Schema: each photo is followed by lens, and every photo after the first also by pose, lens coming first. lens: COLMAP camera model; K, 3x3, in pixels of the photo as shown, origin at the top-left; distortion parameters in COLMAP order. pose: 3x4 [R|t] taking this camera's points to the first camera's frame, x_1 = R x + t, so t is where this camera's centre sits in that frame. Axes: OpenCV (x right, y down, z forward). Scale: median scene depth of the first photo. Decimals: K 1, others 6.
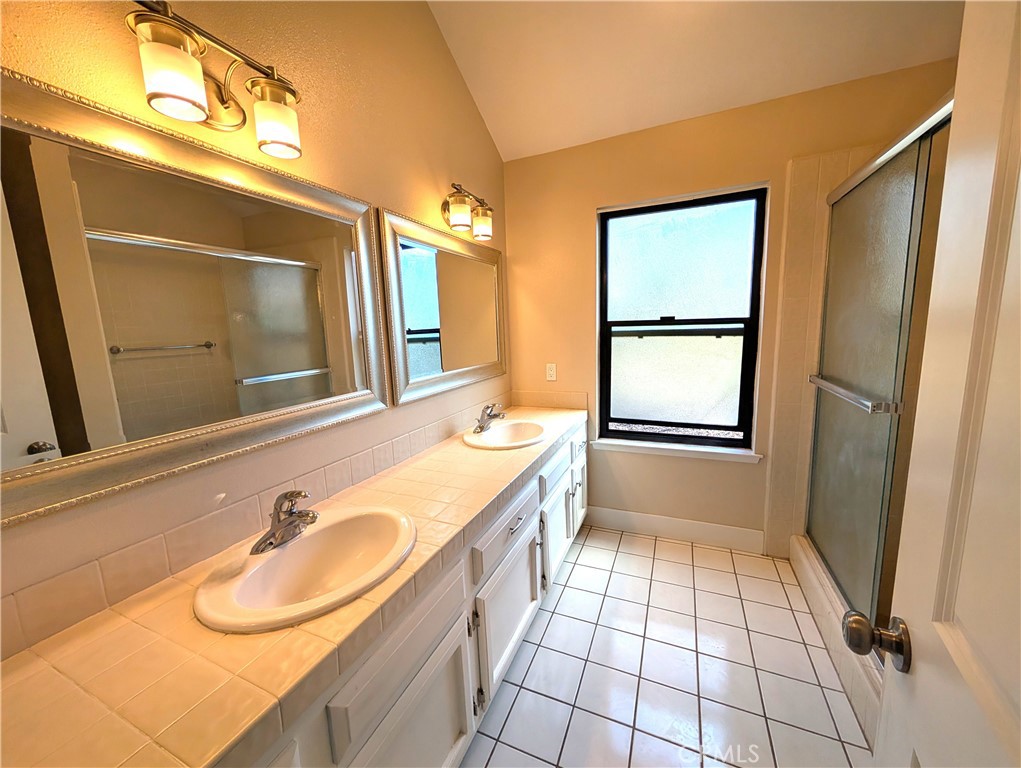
lens RADIAL K [[385.8, 0, 510.5], [0, 385.8, 384.0], [0, 0, 1]] dist [-0.001030, 0.000012]
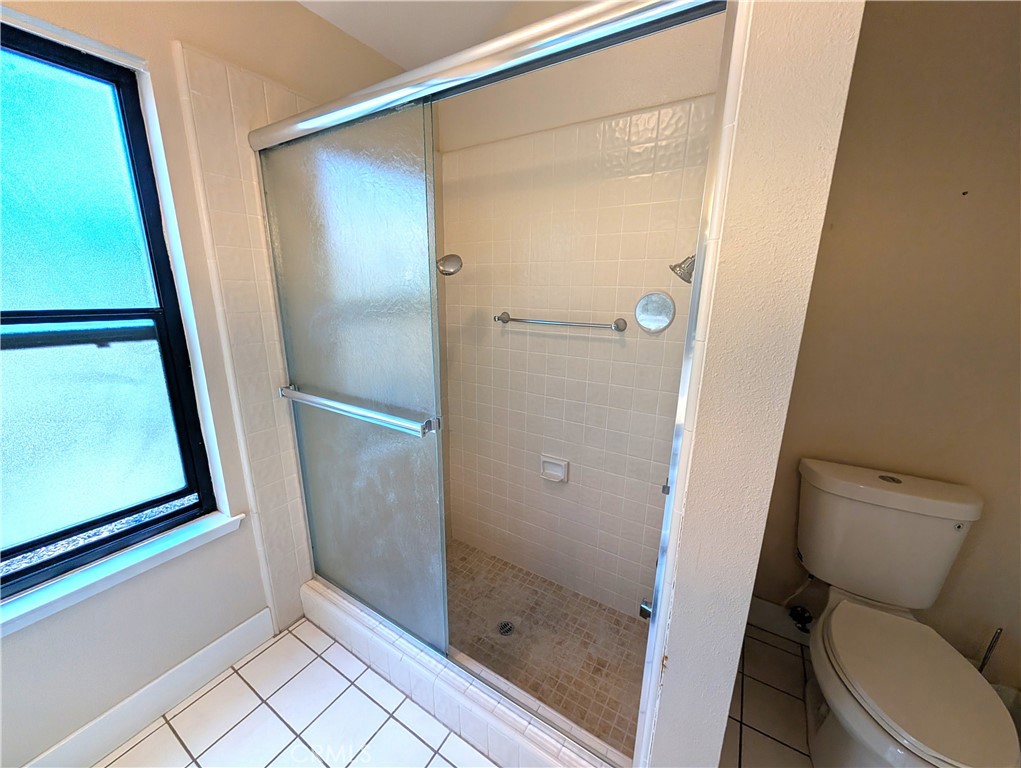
lens RADIAL K [[368.3, 0, 510.5], [0, 368.3, 384.0], [0, 0, 1]] dist [-0.000871, -0.000169]
pose [[0.121259, -0.194589, 0.973361, 0.127551], [0.125574, 0.975726, 0.179418, -0.097902], [-0.984646, 0.100472, 0.142750, 0.431457]]
